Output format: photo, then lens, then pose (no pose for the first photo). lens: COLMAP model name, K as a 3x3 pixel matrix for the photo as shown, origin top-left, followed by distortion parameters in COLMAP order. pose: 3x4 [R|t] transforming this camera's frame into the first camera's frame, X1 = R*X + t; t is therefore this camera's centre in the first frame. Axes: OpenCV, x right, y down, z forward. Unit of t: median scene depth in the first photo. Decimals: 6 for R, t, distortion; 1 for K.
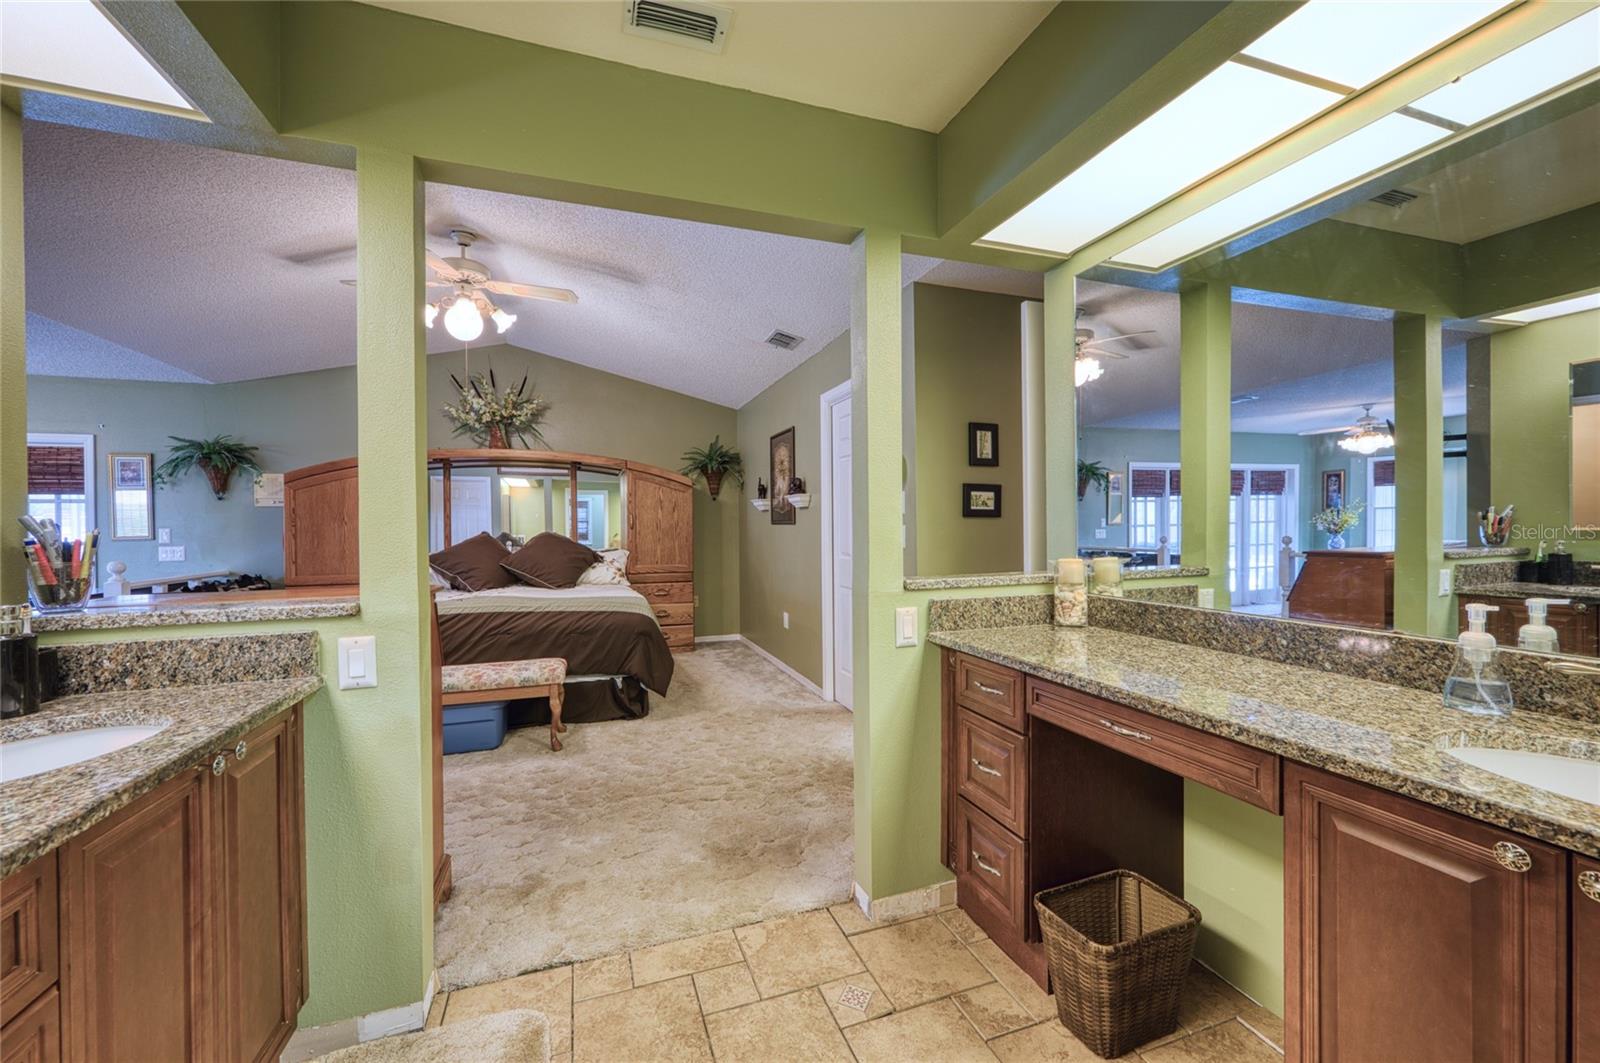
lens RADIAL K [[633.2, 0, 808.6], [0, 633.2, 528.2], [0, 0, 1]] dist [-0.014842, 0.005732]
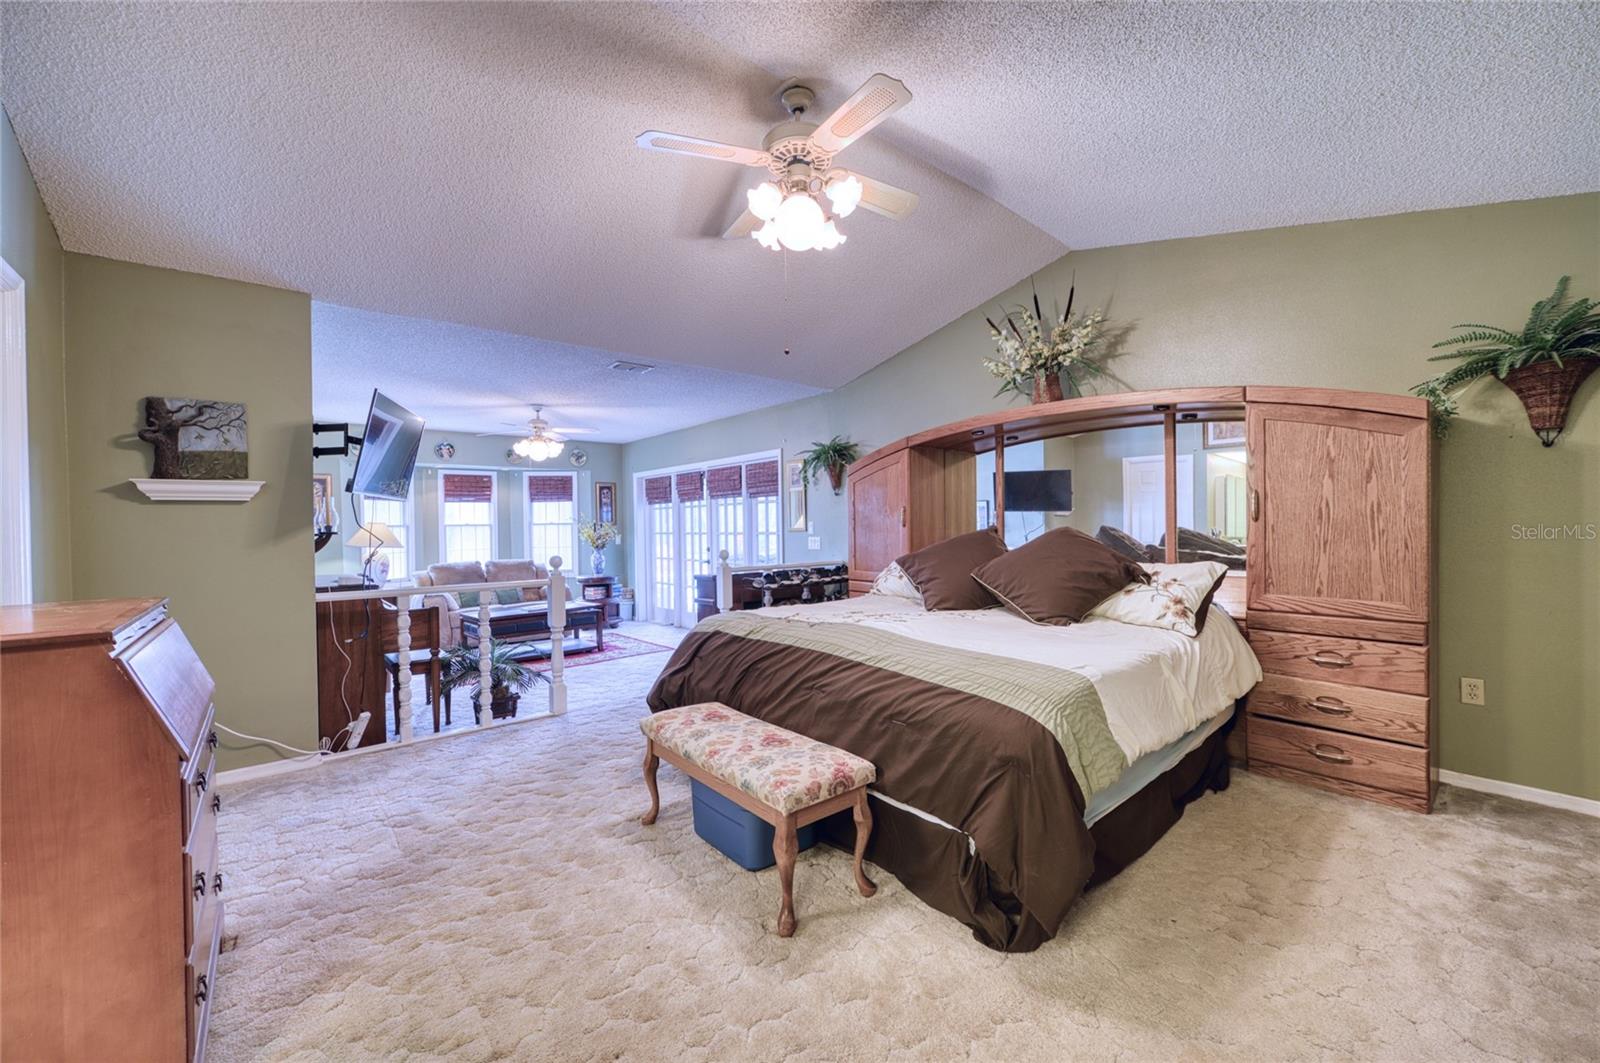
lens RADIAL K [[633.2, 0, 797.1], [0, 633.2, 530.4], [0, 0, 1]] dist [-0.014842, 0.005732]
pose [[0.346652, 0.010726, -0.937932, 0.073135], [0.006679, 0.999881, 0.013903, -0.000689], [0.937970, -0.011085, 0.346539, 0.562601]]
